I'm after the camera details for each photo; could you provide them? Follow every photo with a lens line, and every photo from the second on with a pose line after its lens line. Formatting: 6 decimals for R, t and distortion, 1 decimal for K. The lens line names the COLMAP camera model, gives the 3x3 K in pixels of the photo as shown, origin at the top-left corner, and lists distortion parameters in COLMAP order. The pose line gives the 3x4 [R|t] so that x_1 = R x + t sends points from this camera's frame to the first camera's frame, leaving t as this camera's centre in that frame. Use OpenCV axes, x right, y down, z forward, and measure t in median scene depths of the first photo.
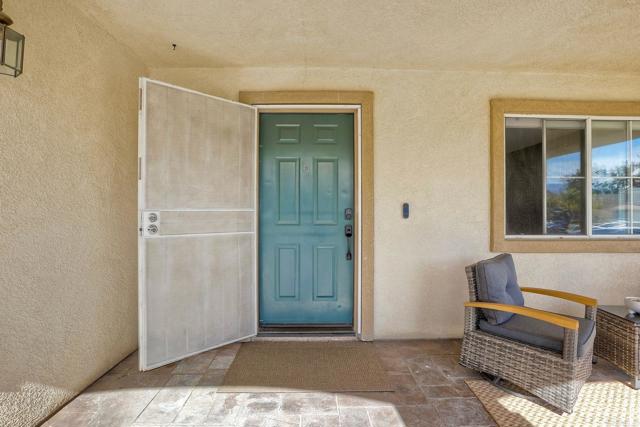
lens RADIAL K [[299.1, 0, 323.0], [0, 299.1, 210.9], [0, 0, 1]] dist [-0.043508, 0.017074]
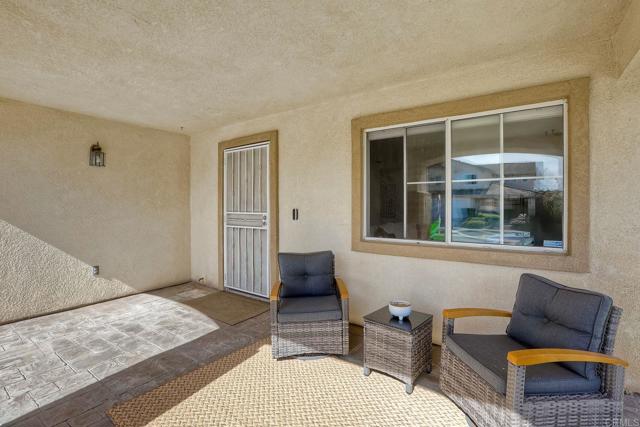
lens RADIAL K [[299.1, 0, 323.0], [0, 299.1, 210.9], [0, 0, 1]] dist [-0.043508, 0.017074]
pose [[0.807201, 0.004761, -0.590257, 1.162638], [0.001155, 0.999953, 0.009645, -0.029376], [0.590275, -0.008468, 0.807158, -0.023122]]
